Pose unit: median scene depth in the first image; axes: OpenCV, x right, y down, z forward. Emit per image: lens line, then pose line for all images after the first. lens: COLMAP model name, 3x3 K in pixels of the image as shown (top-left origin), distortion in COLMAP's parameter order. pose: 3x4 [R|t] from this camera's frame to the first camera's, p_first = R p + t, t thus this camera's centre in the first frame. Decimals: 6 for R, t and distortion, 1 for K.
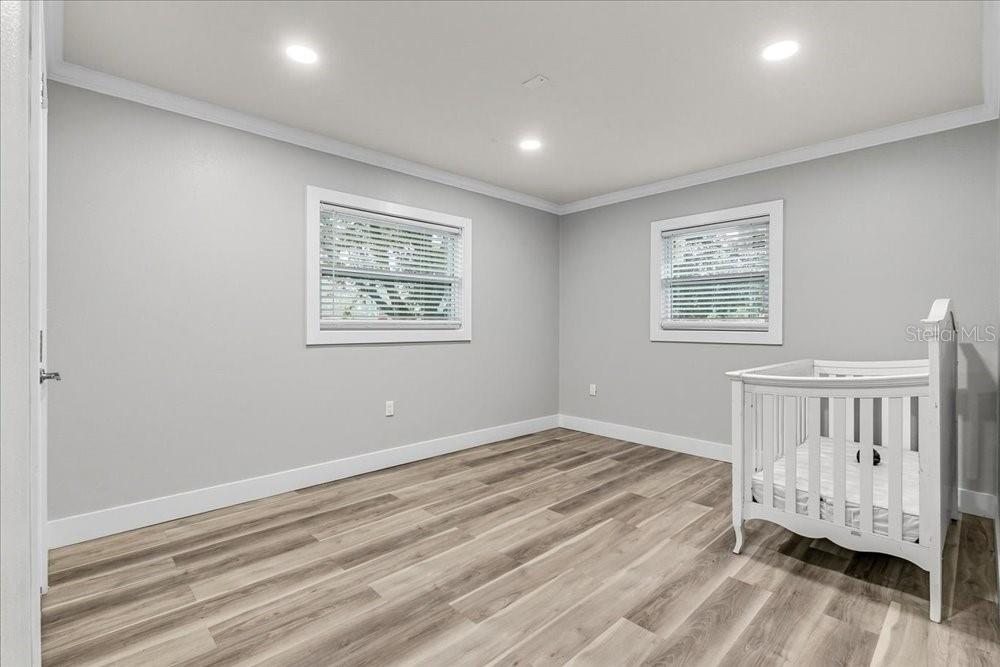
lens RADIAL K [[453.2, 0, 504.8], [0, 453.2, 326.1], [0, 0, 1]] dist [0.005854, -0.000574]
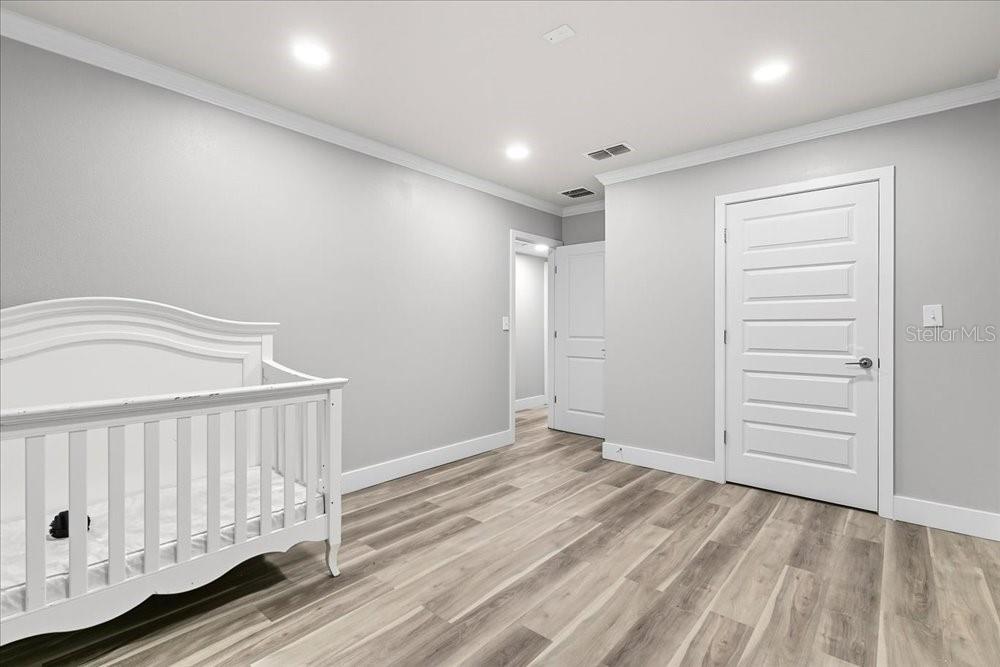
lens RADIAL K [[453.2, 0, 499.6], [0, 453.2, 327.5], [0, 0, 1]] dist [0.005854, -0.000574]
pose [[-0.996388, -0.004427, -0.084802, 0.258927], [-0.005182, 0.999949, 0.008684, -0.011427], [0.084759, 0.009092, -0.996360, 1.928809]]
